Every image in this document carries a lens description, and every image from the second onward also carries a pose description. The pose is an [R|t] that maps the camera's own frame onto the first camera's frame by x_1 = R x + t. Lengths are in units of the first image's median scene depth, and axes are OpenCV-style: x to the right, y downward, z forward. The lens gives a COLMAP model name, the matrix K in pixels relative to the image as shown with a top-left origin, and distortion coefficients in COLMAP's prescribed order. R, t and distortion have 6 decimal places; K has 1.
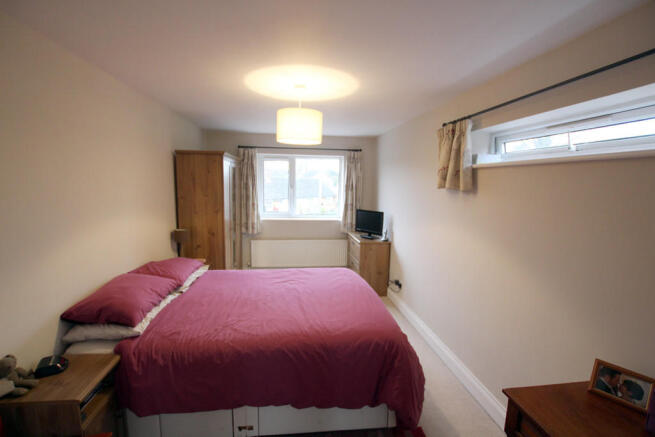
lens RADIAL K [[304.0, 0, 325.6], [0, 304.0, 220.1], [0, 0, 1]] dist [-0.023225, -0.000248]
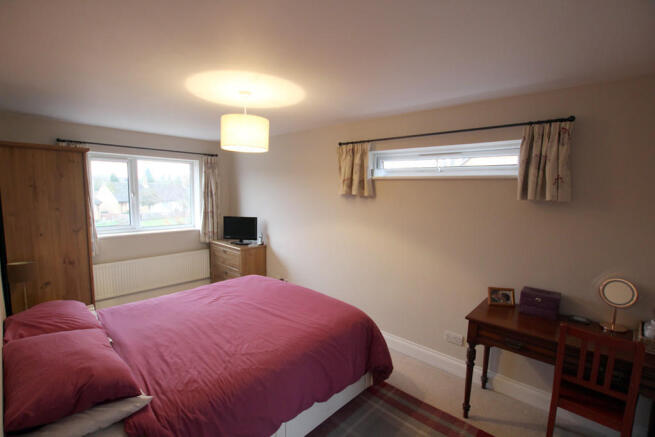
lens RADIAL K [[304.0, 0, 316.5], [0, 304.0, 220.5], [0, 0, 1]] dist [-0.023225, -0.000248]
pose [[0.761416, -0.070061, 0.644466, -0.455121], [0.077312, 0.996861, 0.017030, -0.024300], [-0.643637, 0.036858, 0.764443, 0.100860]]
